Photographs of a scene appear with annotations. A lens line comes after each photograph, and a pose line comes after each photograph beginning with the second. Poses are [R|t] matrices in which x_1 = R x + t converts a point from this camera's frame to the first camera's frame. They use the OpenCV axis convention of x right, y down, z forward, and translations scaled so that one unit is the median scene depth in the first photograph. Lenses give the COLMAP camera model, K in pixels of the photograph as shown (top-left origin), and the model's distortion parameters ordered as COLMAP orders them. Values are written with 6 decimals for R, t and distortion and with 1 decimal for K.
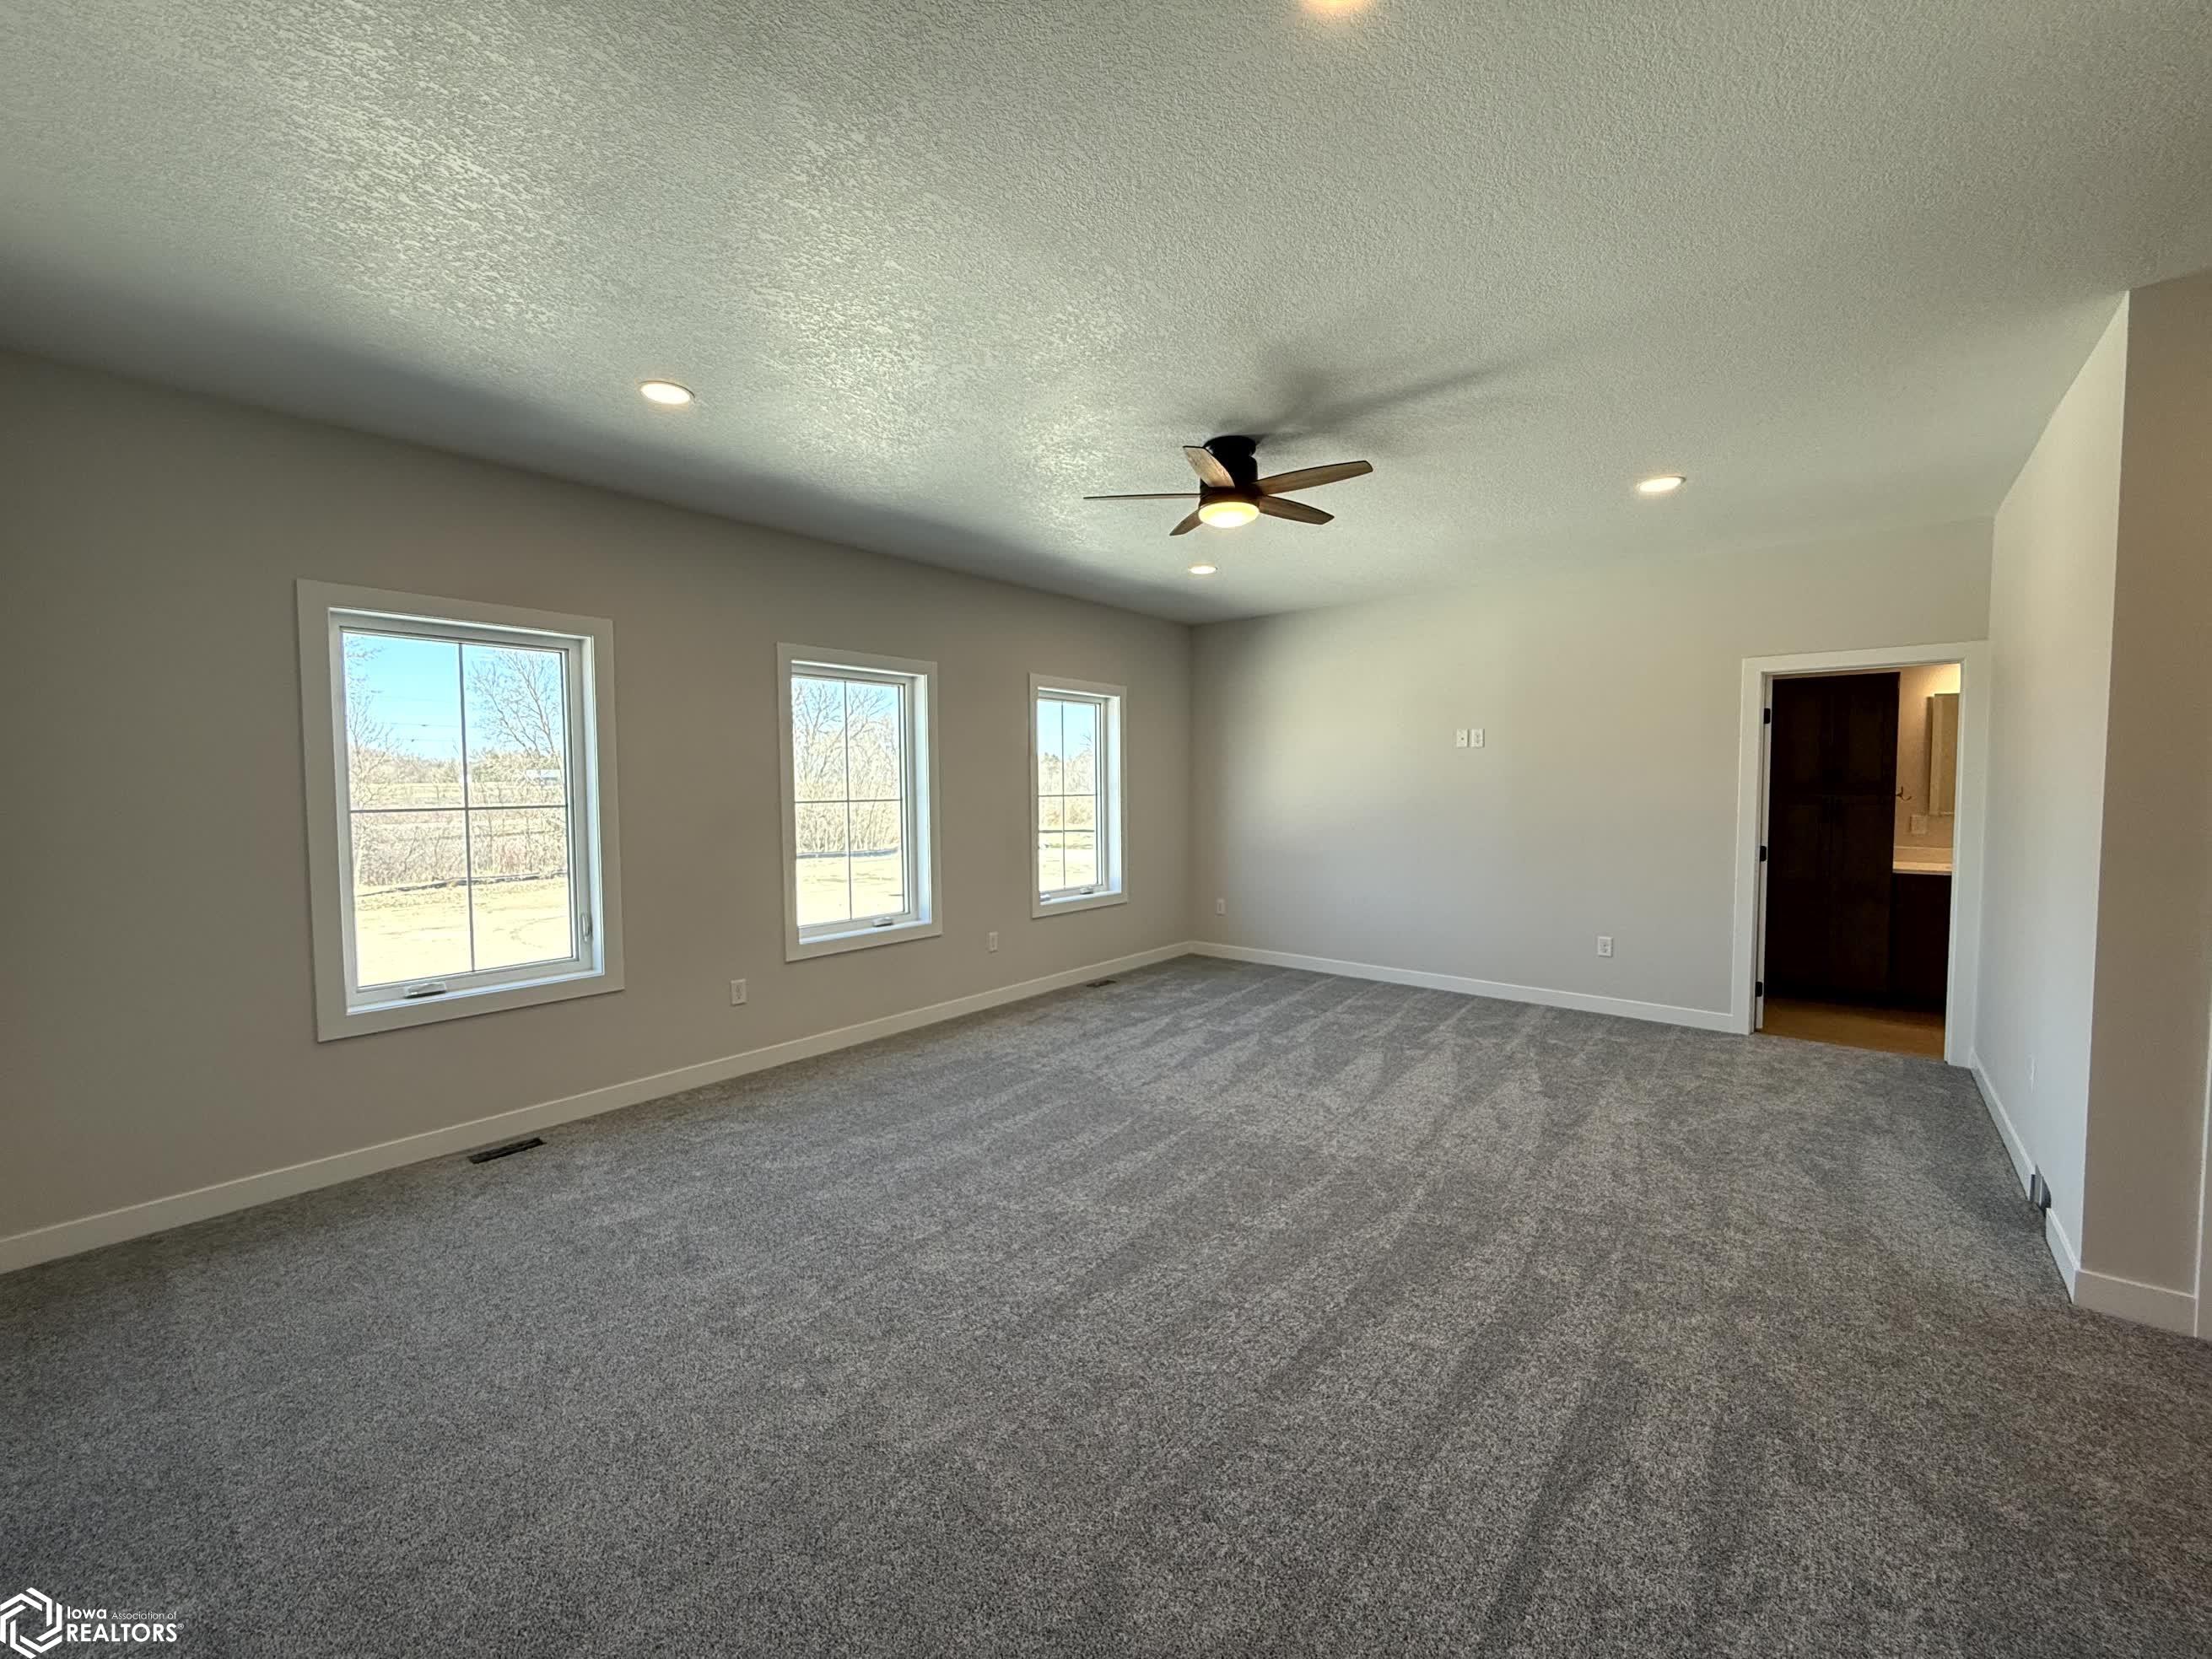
lens RADIAL K [[890.5, 0, 1106.0], [0, 890.5, 829.5], [0, 0, 1]] dist [0.002383, 0.000140]
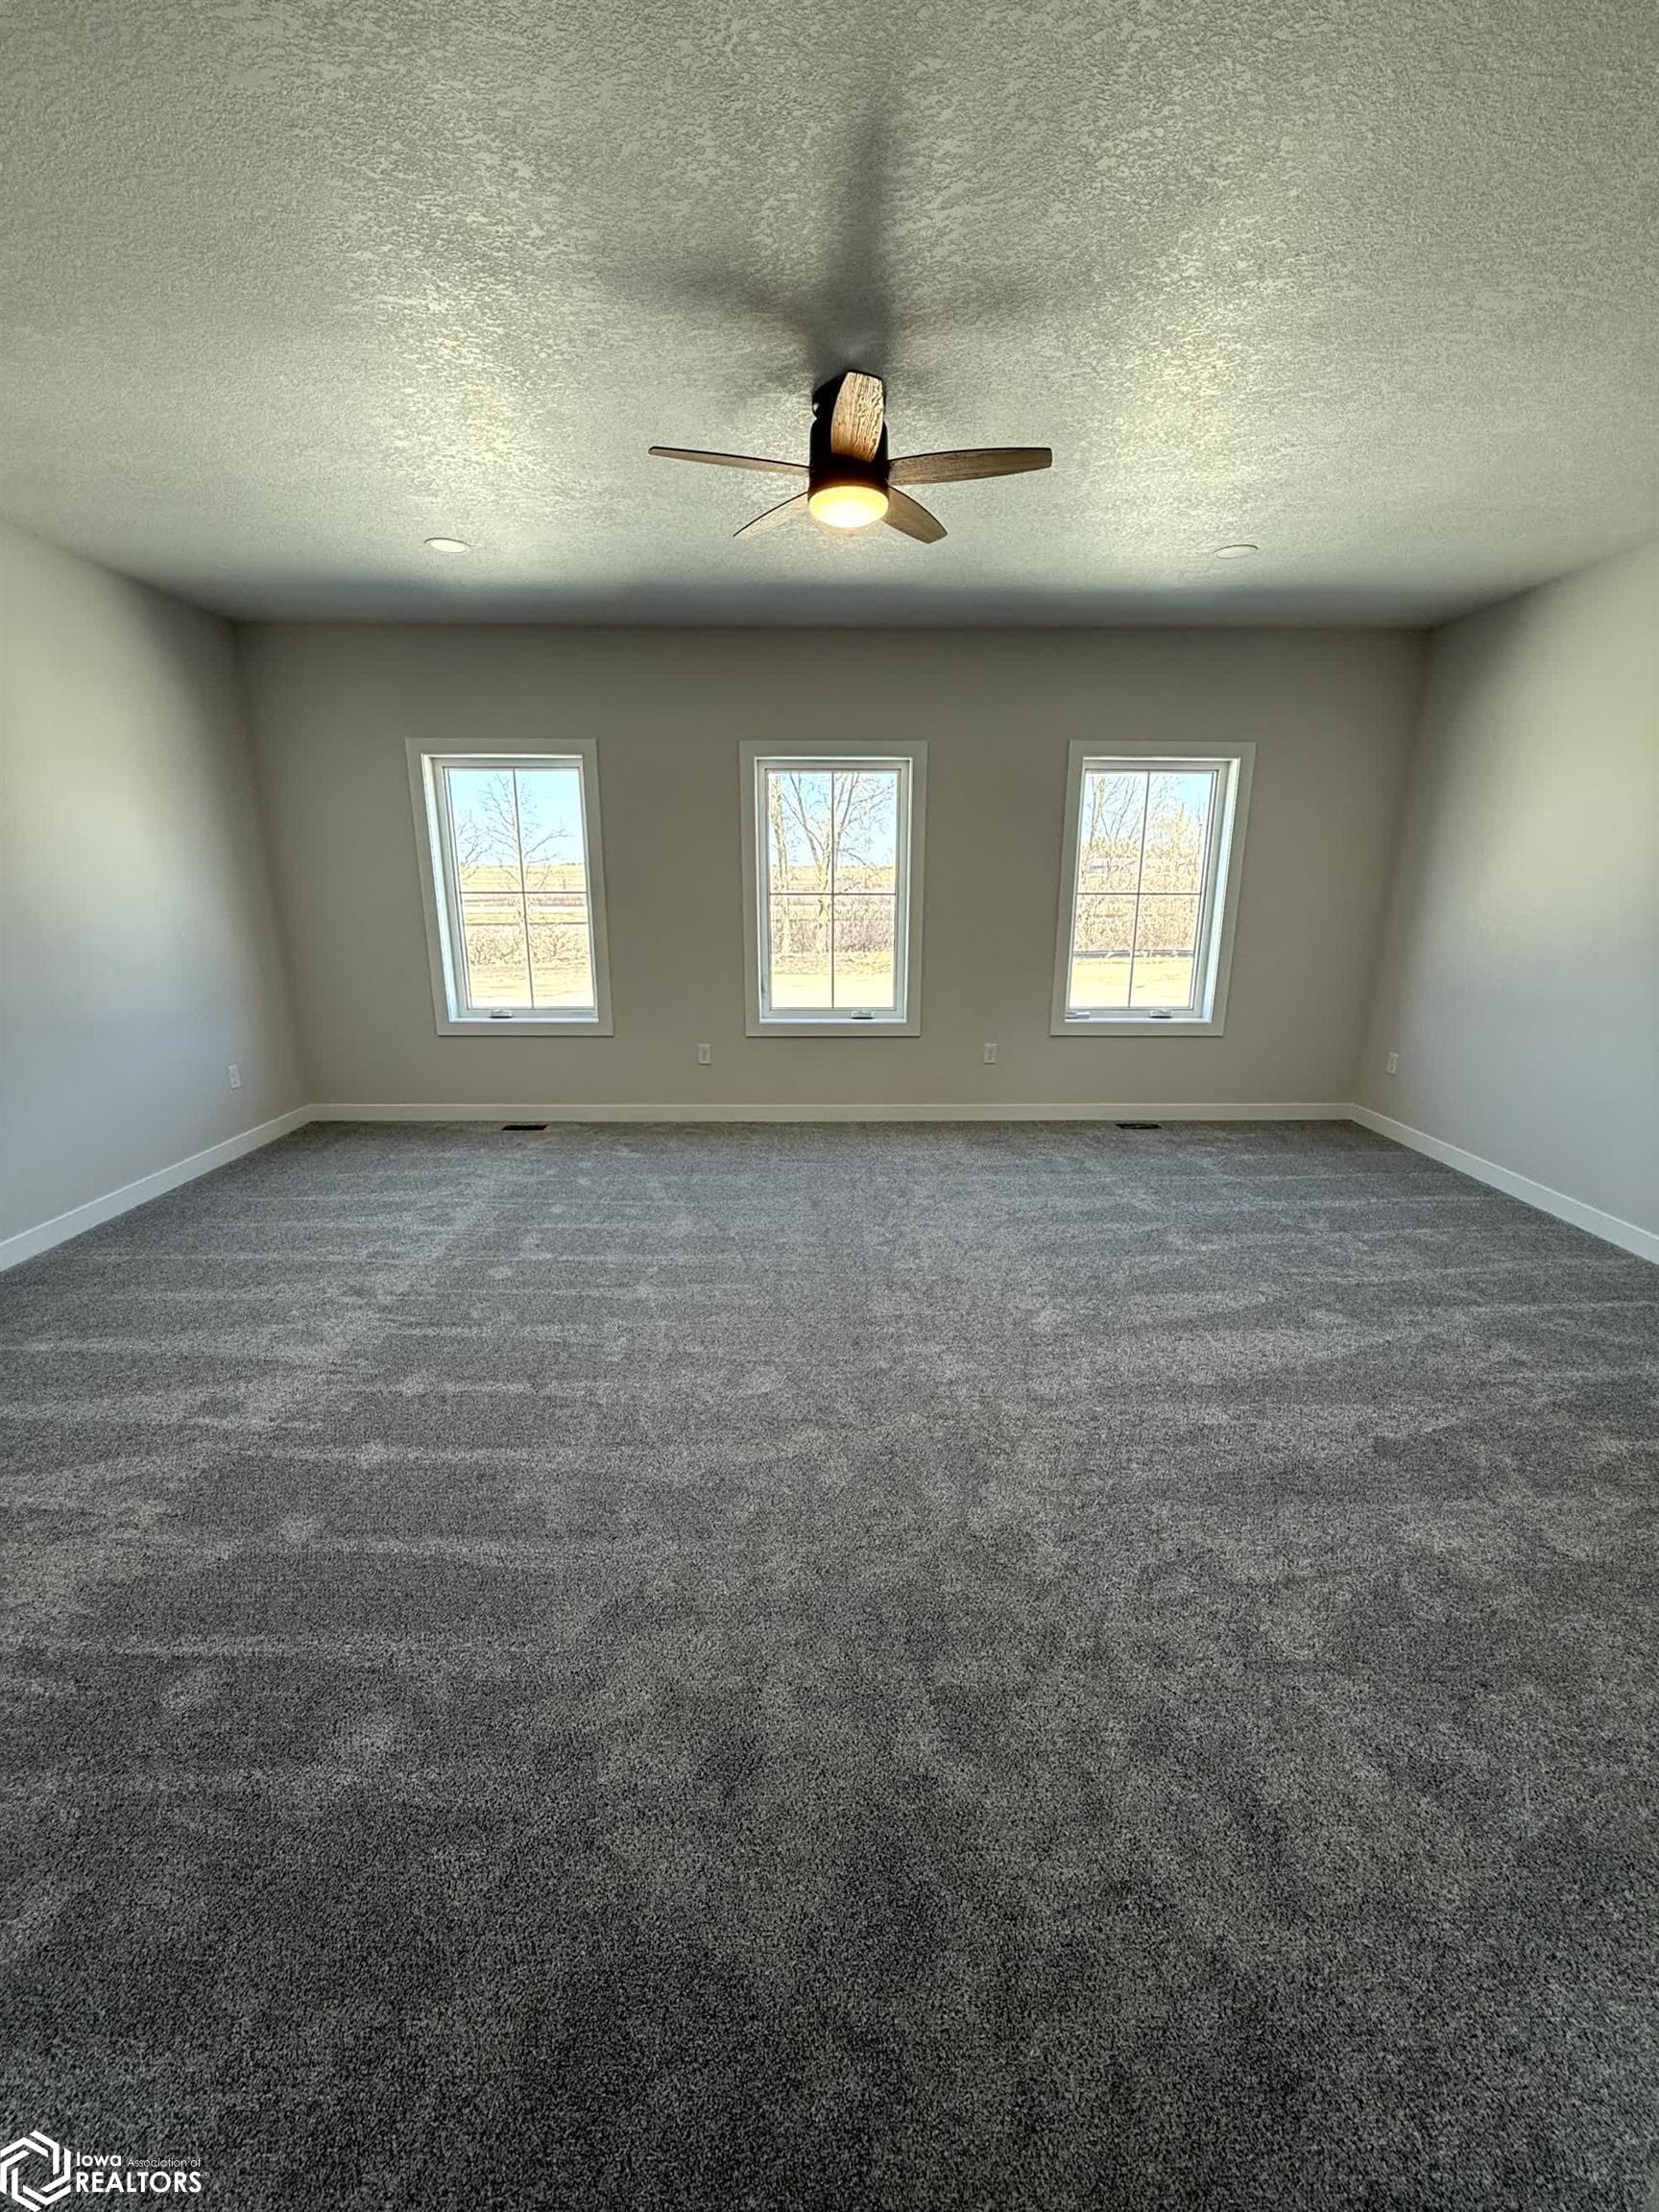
lens RADIAL K [[890.6, 0, 829.5], [0, 890.6, 1106.0], [0, 0, 1]] dist [0.002383, 0.000140]
pose [[0.636487, 0.200142, -0.744867, 0.571543], [-0.043477, 0.973520, 0.224429, -0.026107], [0.770061, -0.110462, 0.628335, 0.341285]]
